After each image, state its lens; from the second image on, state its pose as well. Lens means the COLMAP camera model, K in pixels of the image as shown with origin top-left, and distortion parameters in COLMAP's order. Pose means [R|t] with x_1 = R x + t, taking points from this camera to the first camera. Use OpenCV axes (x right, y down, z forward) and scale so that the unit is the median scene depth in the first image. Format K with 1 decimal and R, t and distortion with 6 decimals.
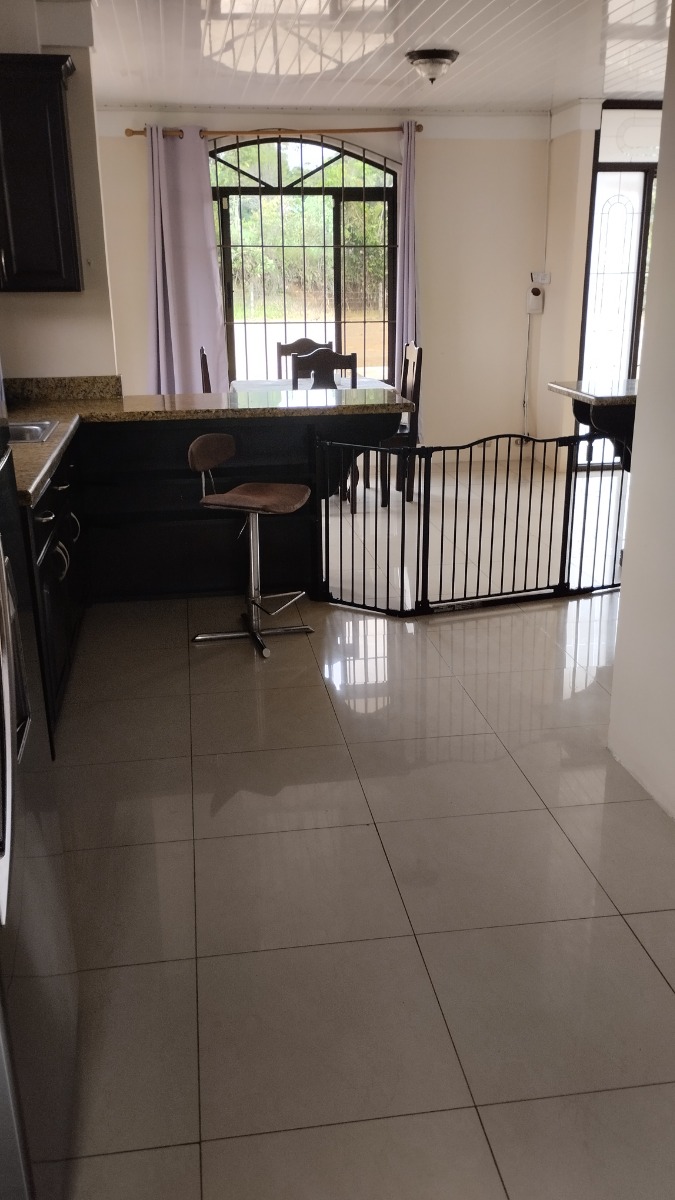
lens RADIAL K [[1011.6, 0, 337.4], [0, 1011.6, 622.0], [0, 0, 1]] dist [0.070865, -0.095587]
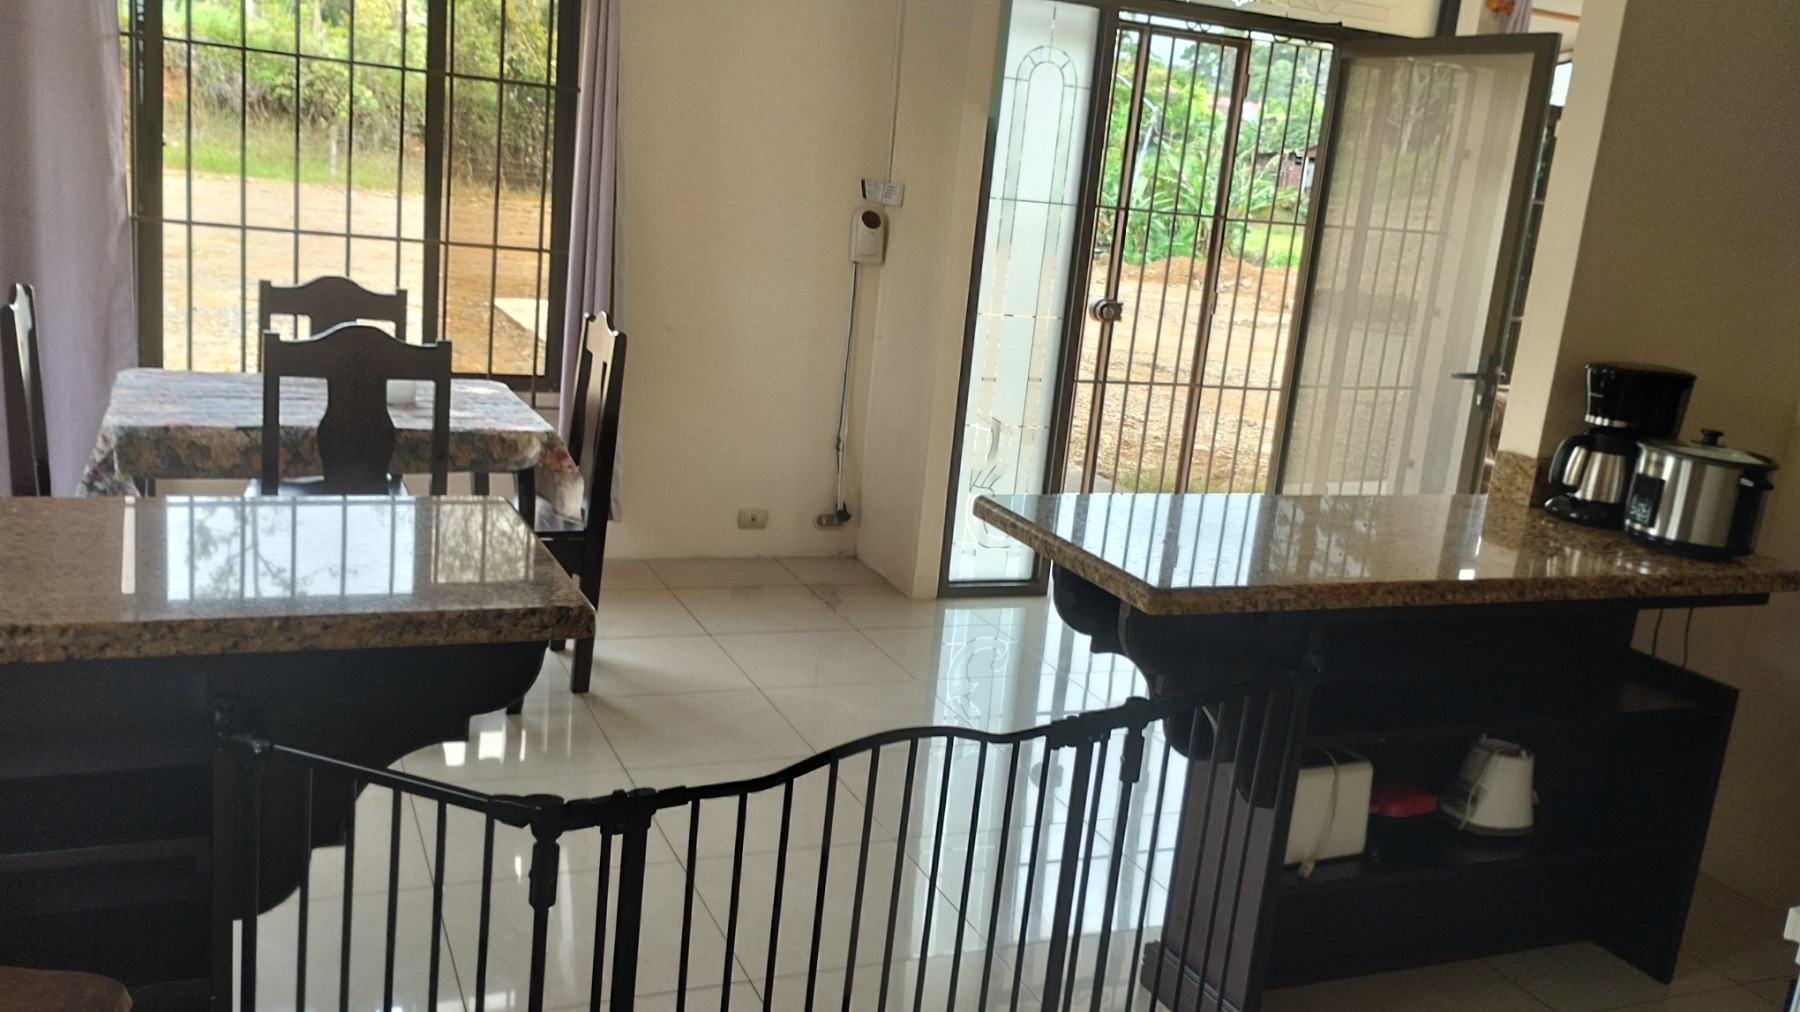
lens RADIAL K [[1521.5, 0, 900.0], [0, 1521.5, 506.0], [0, 0, 1]] dist [0.067237, -0.070548]
pose [[0.963028, 0.048505, 0.264998, 0.026706], [-0.021450, 0.994340, -0.104054, -0.123743], [-0.268545, 0.094523, 0.958618, 0.344261]]
